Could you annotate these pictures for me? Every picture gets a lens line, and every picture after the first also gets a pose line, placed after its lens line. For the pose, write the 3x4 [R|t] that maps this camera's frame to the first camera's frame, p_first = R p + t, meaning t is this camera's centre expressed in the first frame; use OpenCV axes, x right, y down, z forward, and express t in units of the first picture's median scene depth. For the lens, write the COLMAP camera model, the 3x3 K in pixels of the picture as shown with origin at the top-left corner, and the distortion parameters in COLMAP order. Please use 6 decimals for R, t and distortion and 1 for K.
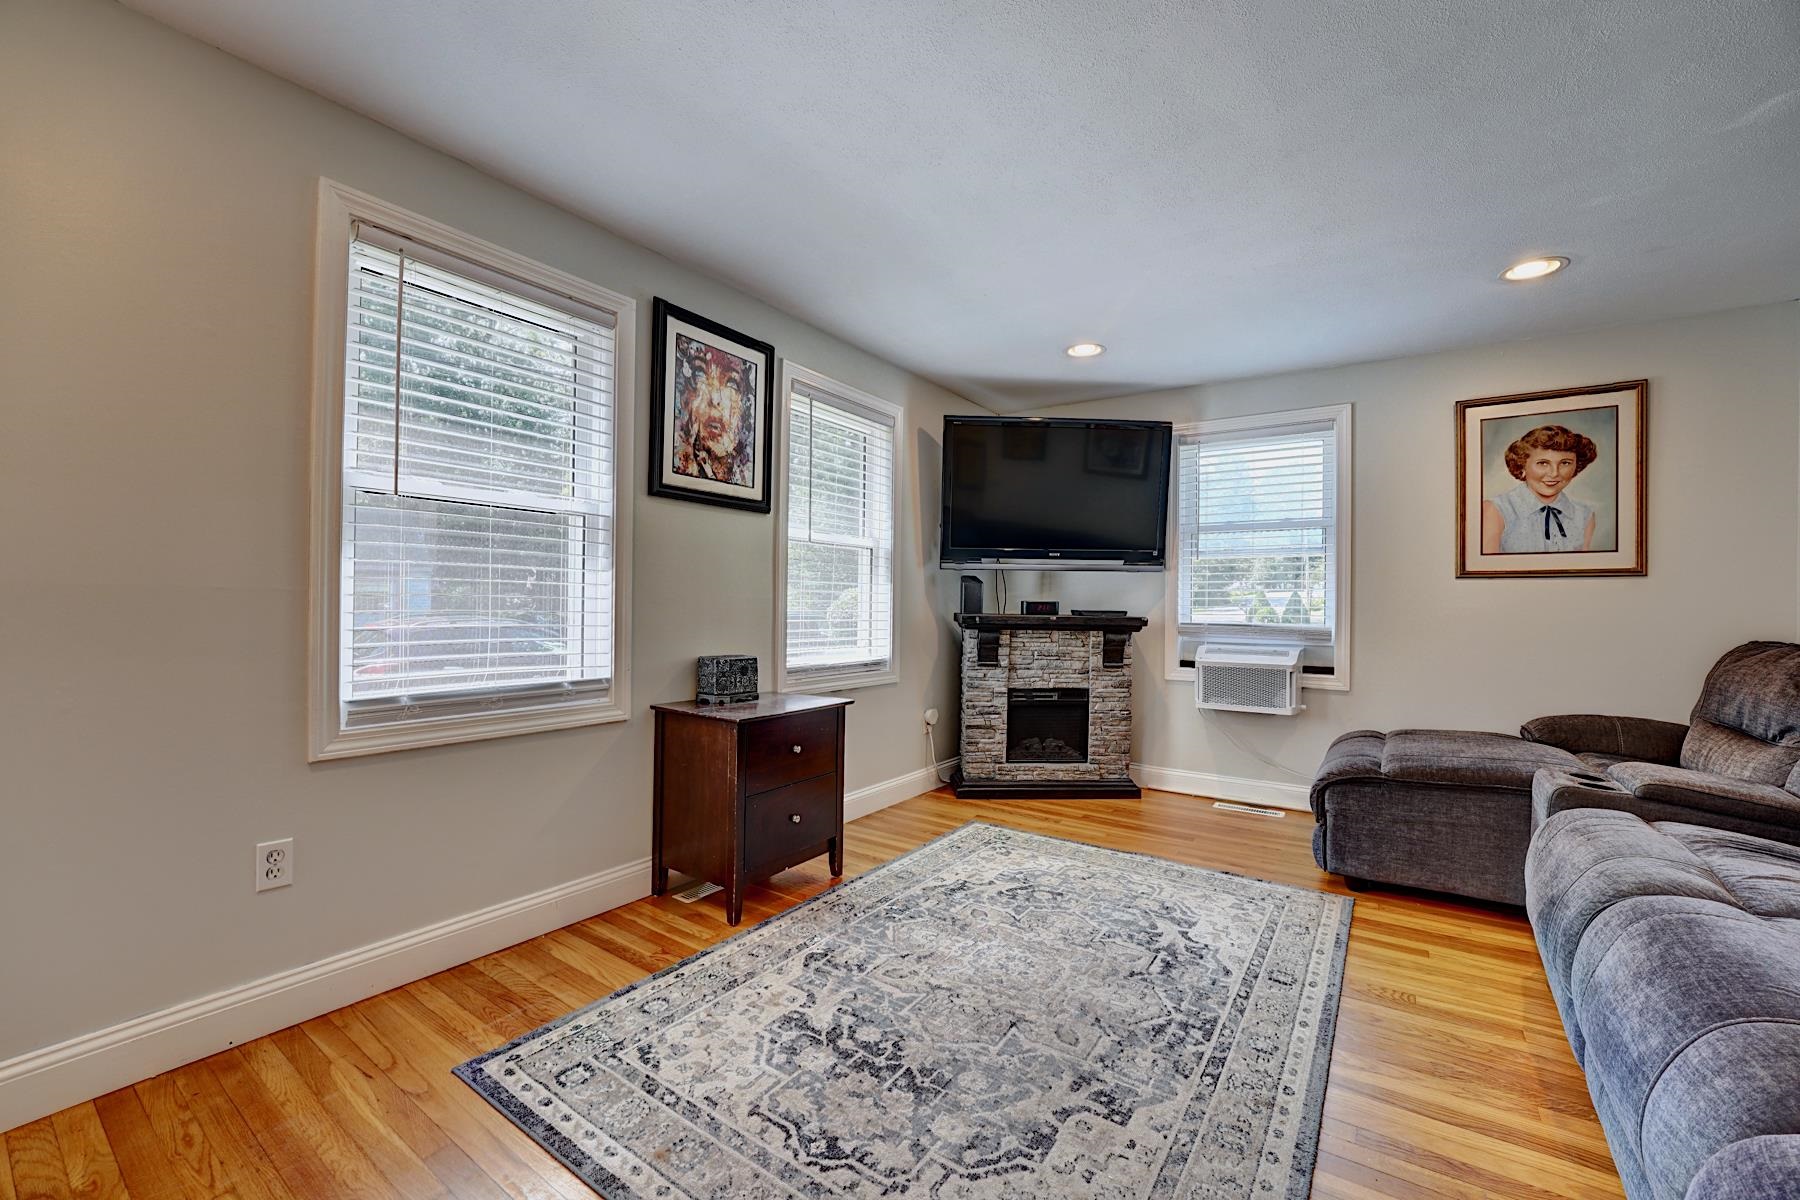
lens RADIAL K [[729.2, 0, 894.7], [0, 729.2, 602.3], [0, 0, 1]] dist [-0.024536, 0.000225]
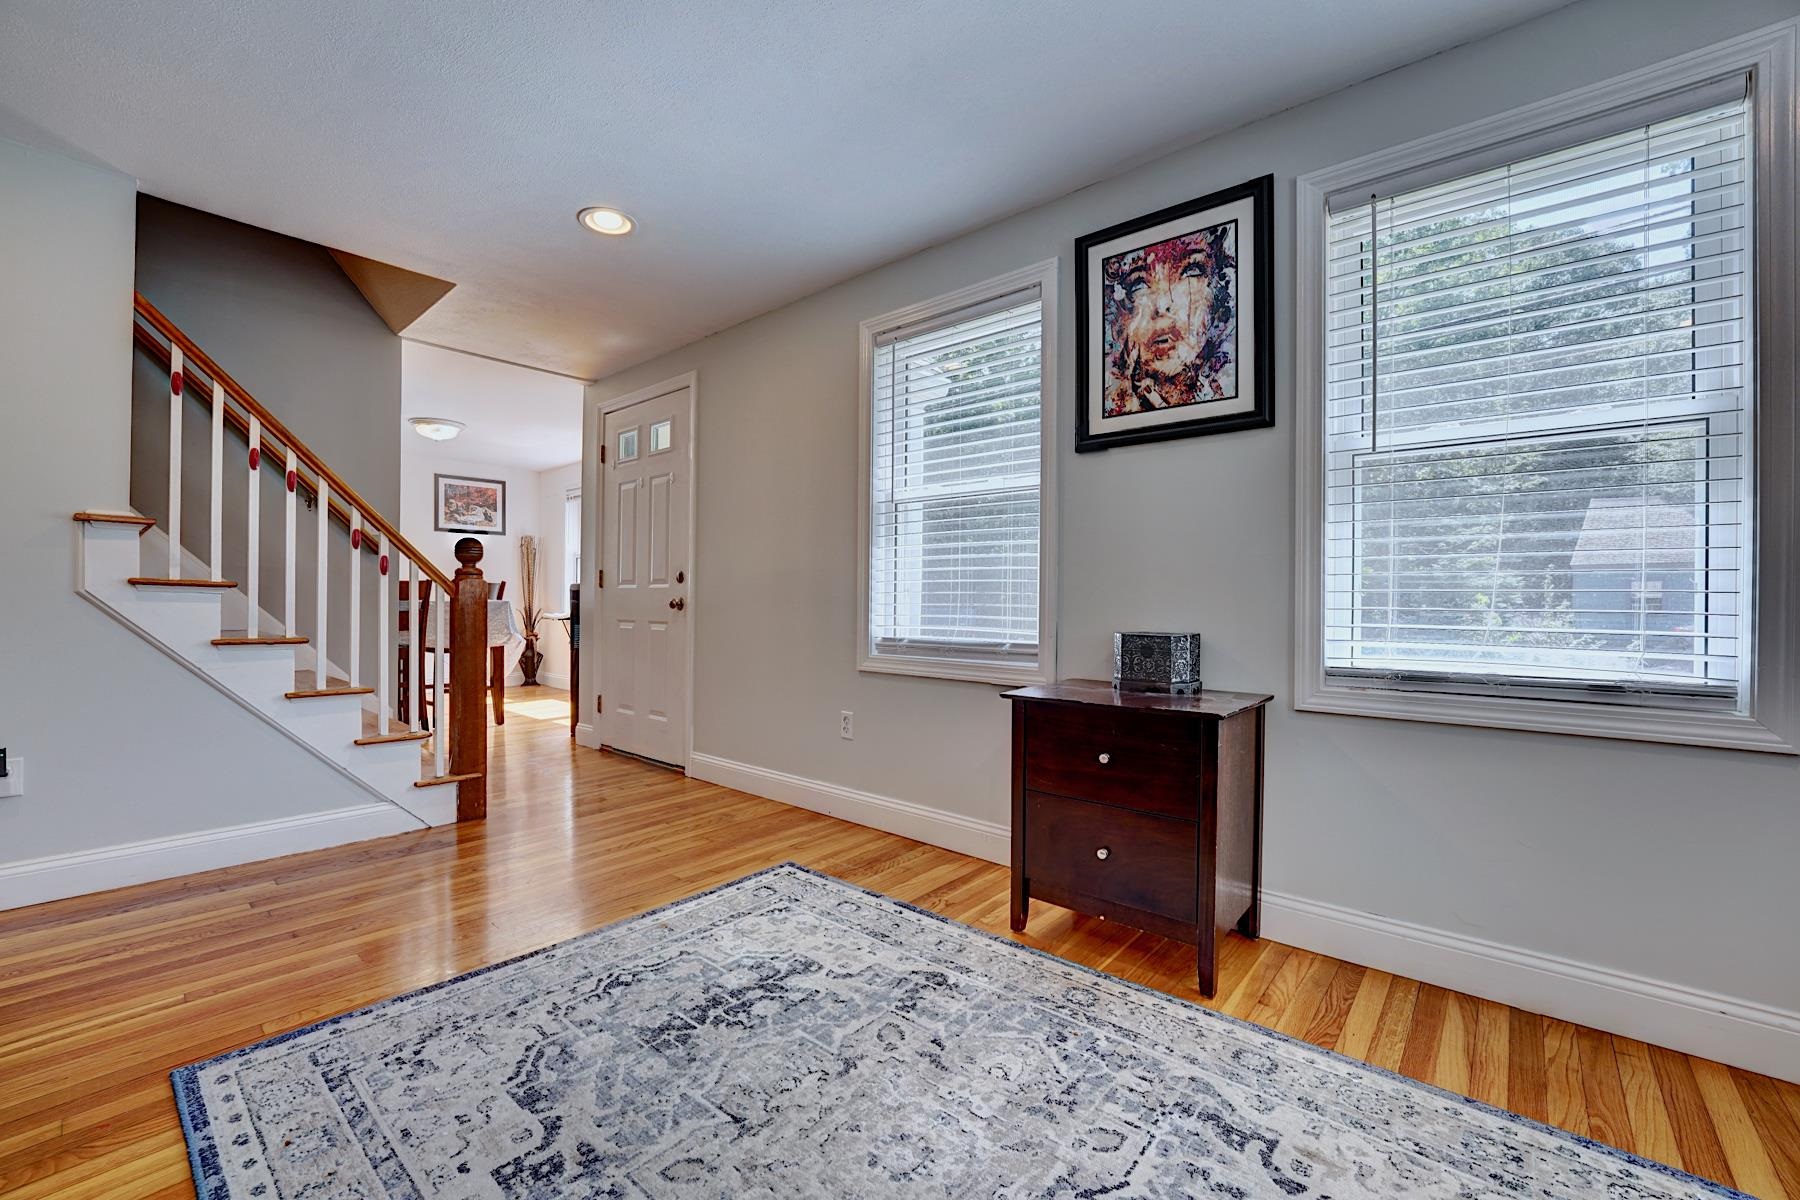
lens RADIAL K [[729.2, 0, 894.7], [0, 729.2, 602.3], [0, 0, 1]] dist [-0.024536, 0.000225]
pose [[-0.098342, -0.010695, -0.995095, 0.678001], [-0.003801, 0.999939, -0.010372, 0.061220], [0.995145, 0.002762, -0.098376, 0.960672]]
